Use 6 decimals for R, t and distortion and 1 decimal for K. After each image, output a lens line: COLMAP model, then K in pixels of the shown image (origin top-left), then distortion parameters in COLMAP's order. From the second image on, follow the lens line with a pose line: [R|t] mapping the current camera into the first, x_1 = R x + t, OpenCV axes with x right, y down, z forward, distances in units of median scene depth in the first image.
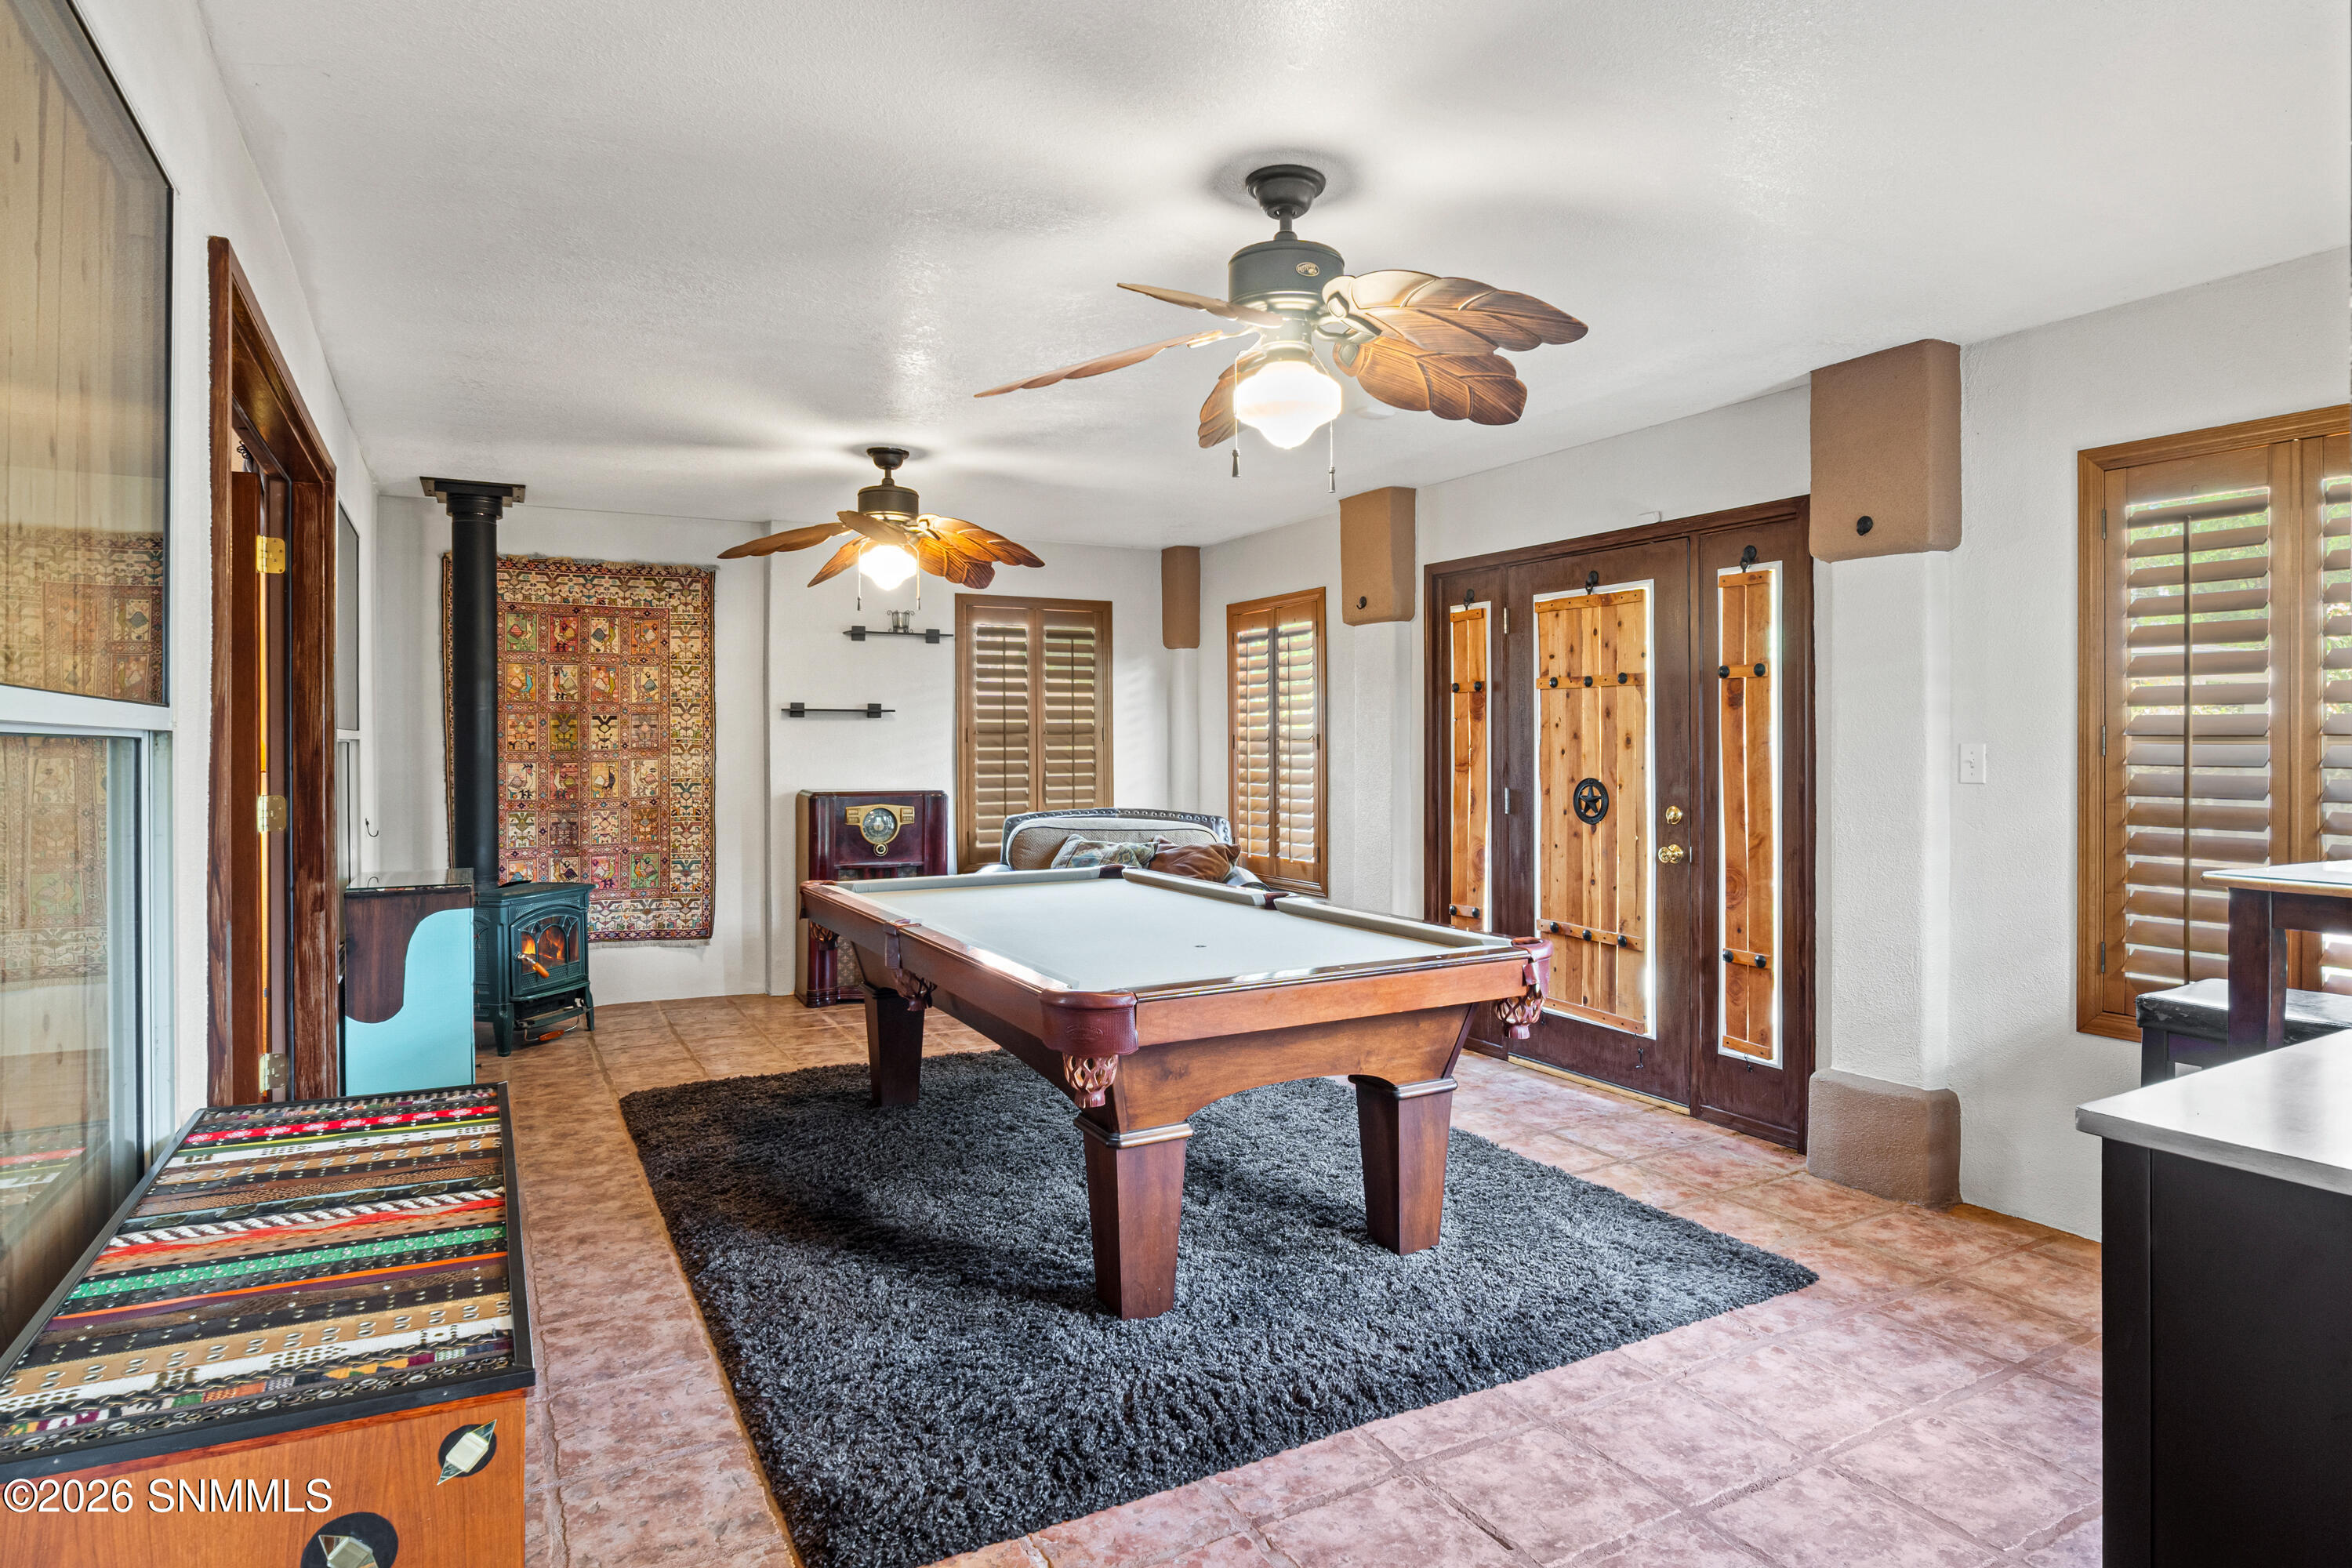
lens RADIAL K [[1327.4, 0, 1164.6], [0, 1327.4, 771.0], [0, 0, 1]] dist [-0.004127, -0.000305]
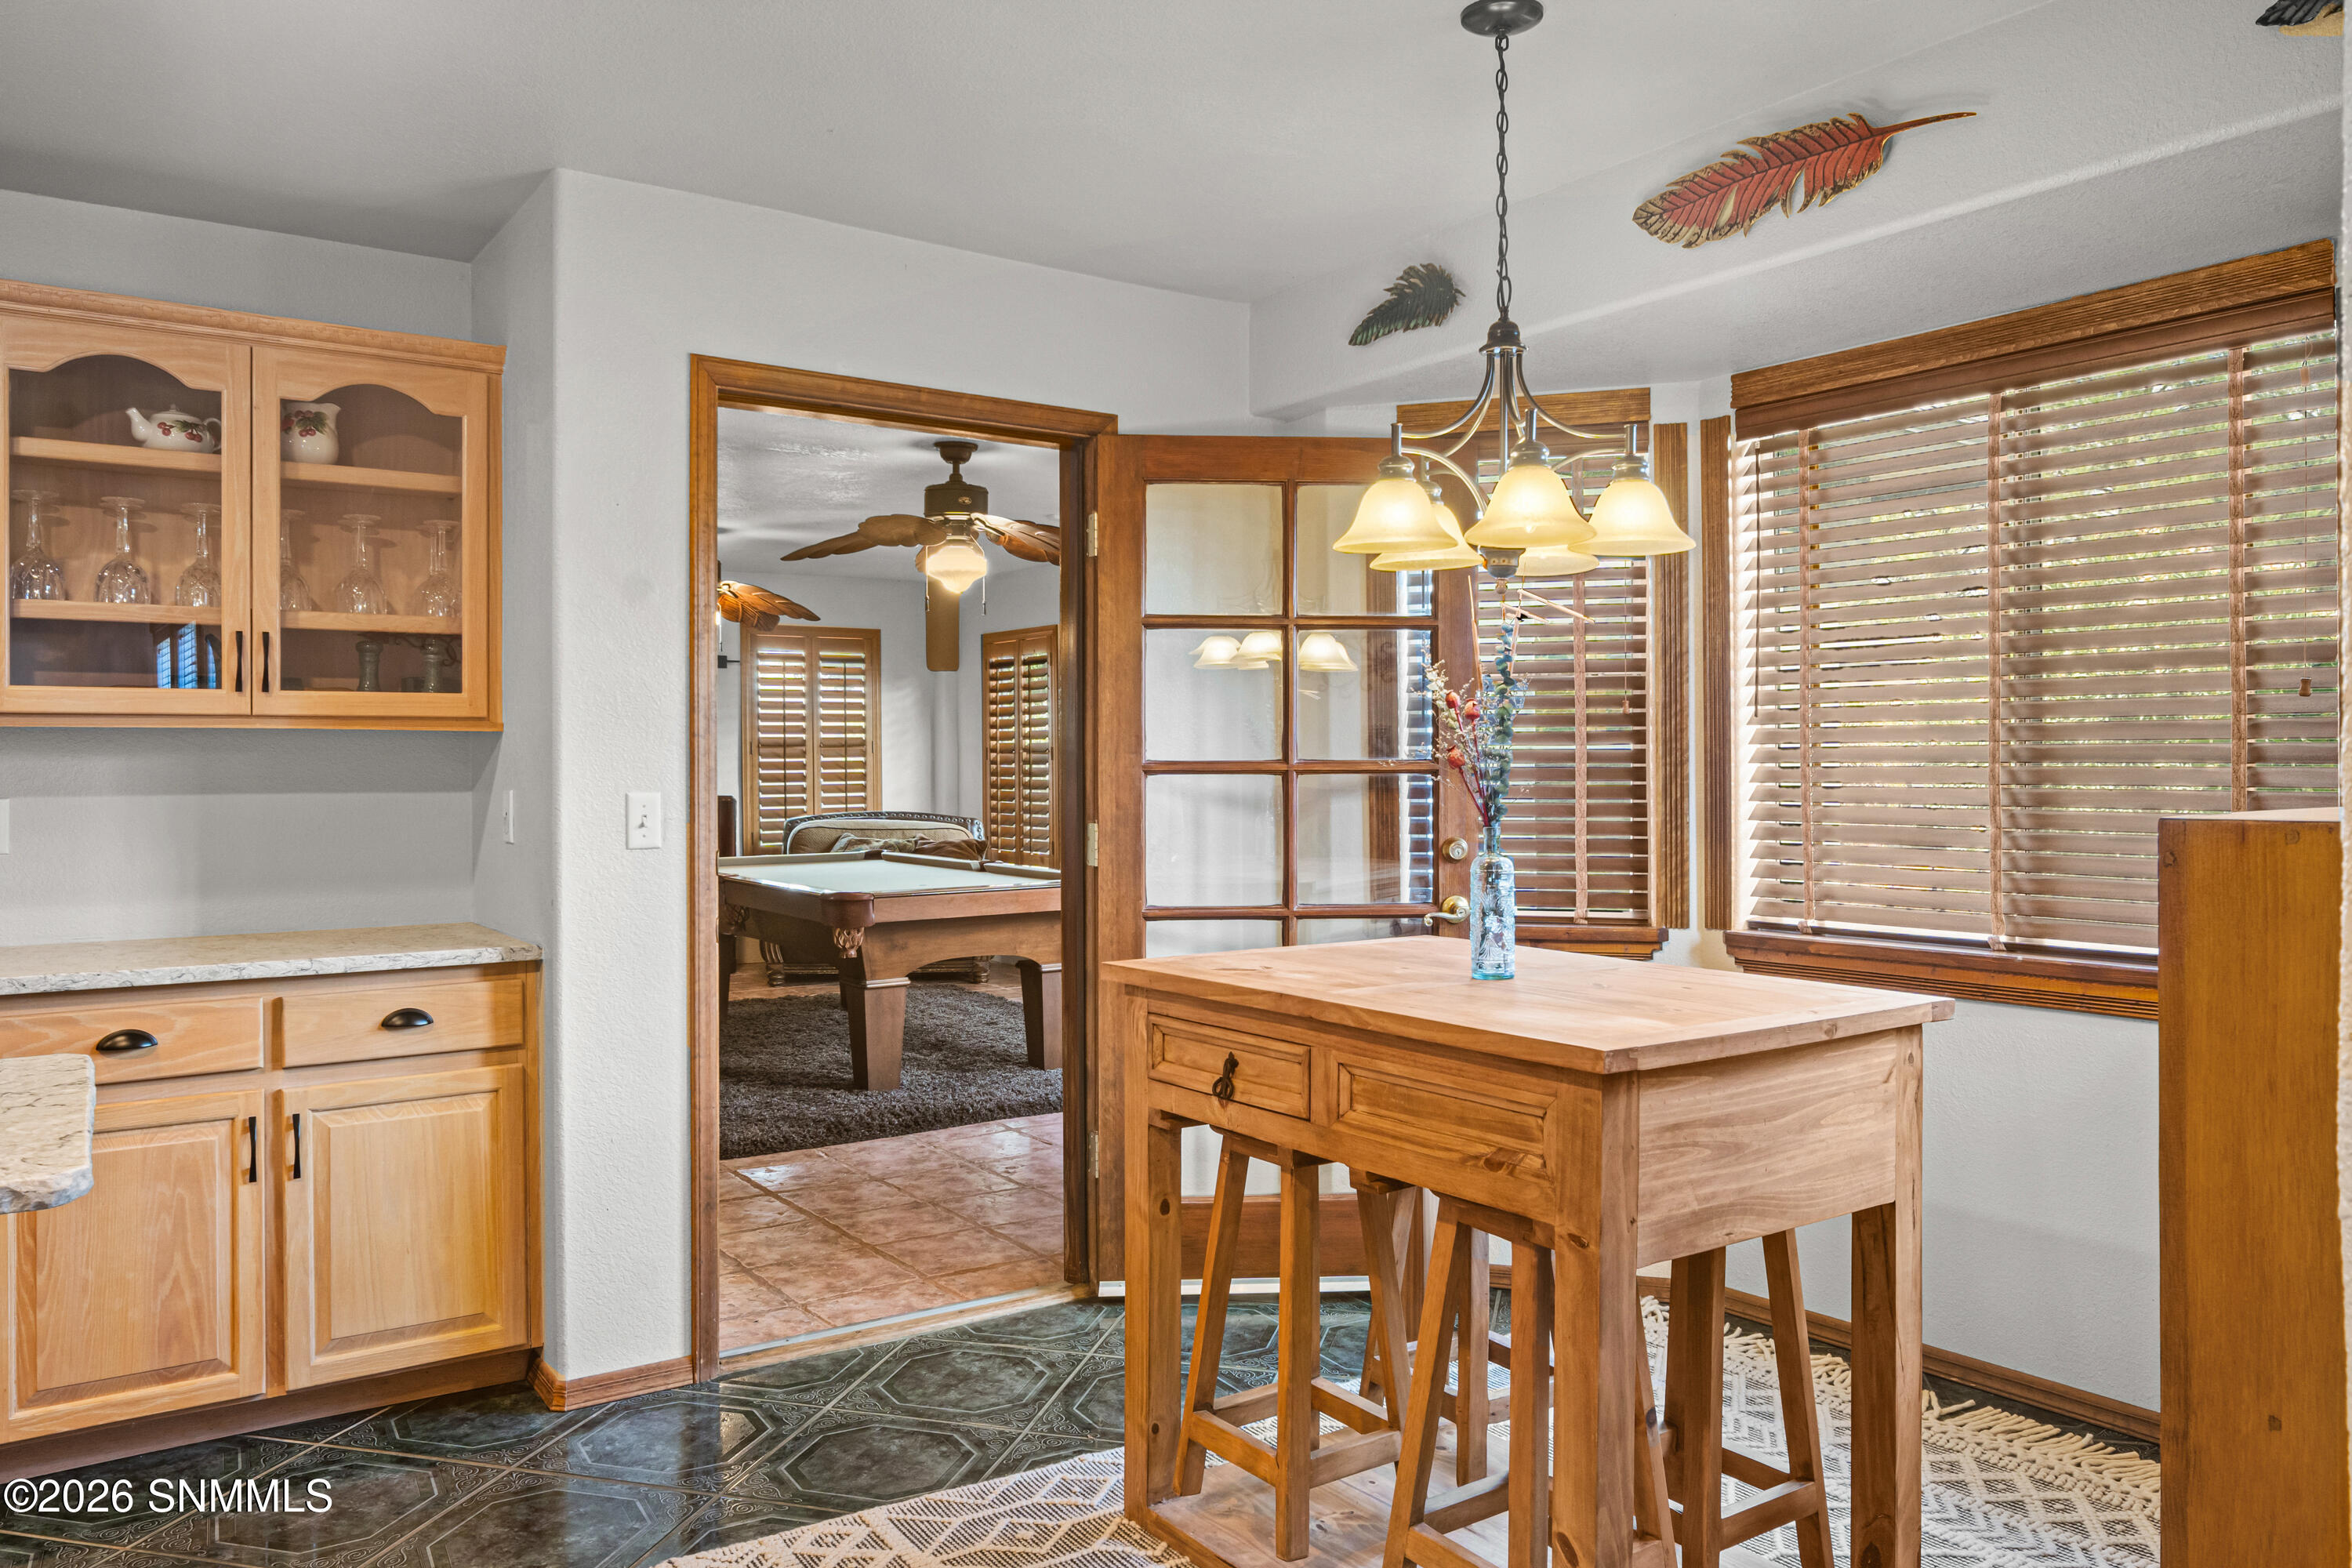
lens RADIAL K [[1785.1, 0, 1181.8], [0, 1785.1, 756.1], [0, 0, 1]] dist [-0.014587, 0.000128]
pose [[0.993806, -0.004040, 0.111060, 0.048527], [0.006132, 0.999810, -0.018506, 0.010330], [-0.110964, 0.019073, 0.993641, -0.563102]]
